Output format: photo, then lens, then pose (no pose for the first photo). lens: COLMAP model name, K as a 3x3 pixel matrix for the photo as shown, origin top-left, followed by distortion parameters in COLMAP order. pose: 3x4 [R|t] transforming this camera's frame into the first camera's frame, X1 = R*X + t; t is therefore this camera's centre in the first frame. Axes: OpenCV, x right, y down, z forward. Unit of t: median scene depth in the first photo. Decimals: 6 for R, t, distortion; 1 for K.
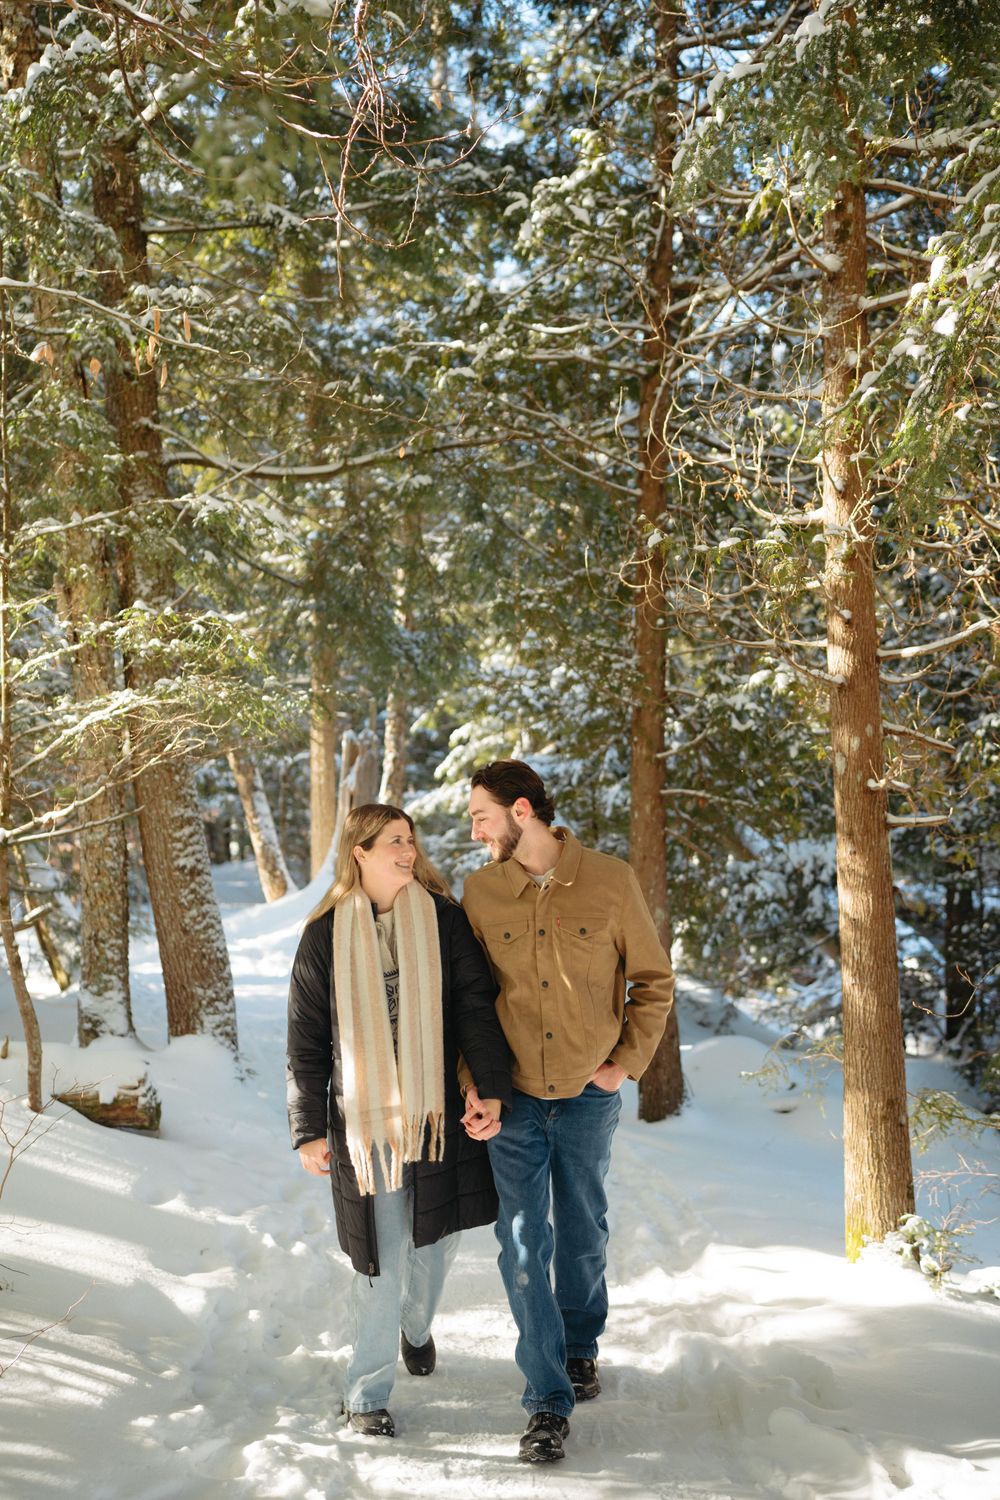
lens RADIAL K [[1751.7, 0, 524.2], [0, 1751.7, 815.4], [0, 0, 1]] dist [-0.003442, 0.038936]
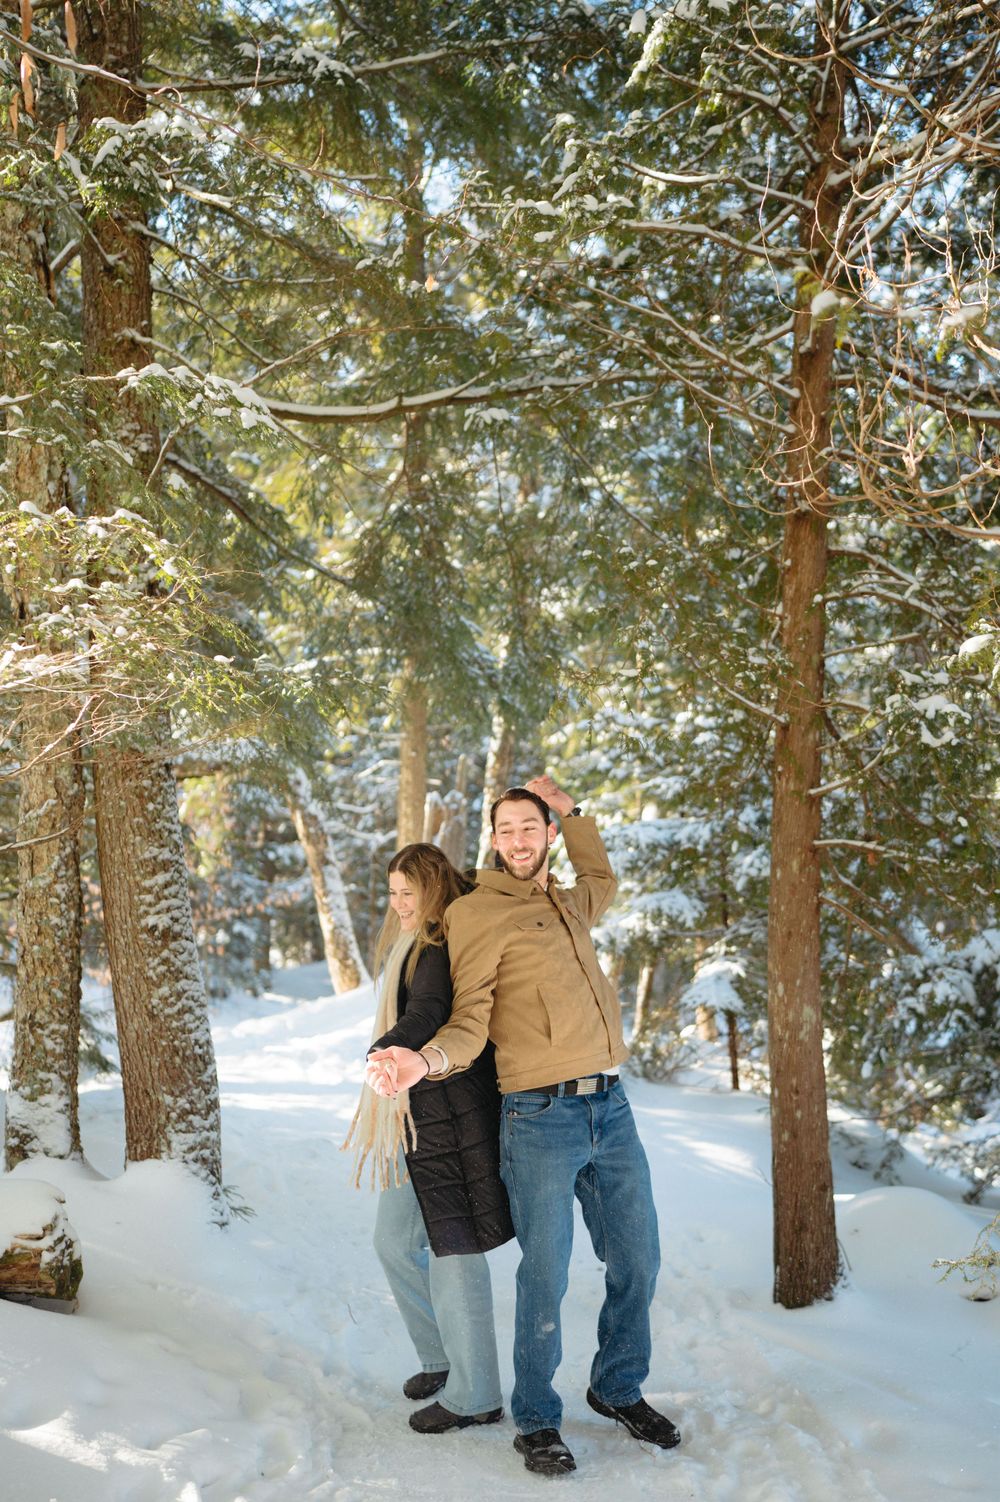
lens RADIAL K [[1754.0, 0, 524.2], [0, 1754.0, 816.5], [0, 0, 1]] dist [-0.003442, 0.038936]
pose [[0.996552, 0.023497, -0.079573, 0.016984], [-0.028606, 0.997560, -0.063687, 0.025292], [0.077882, 0.065743, 0.994793, 0.278774]]
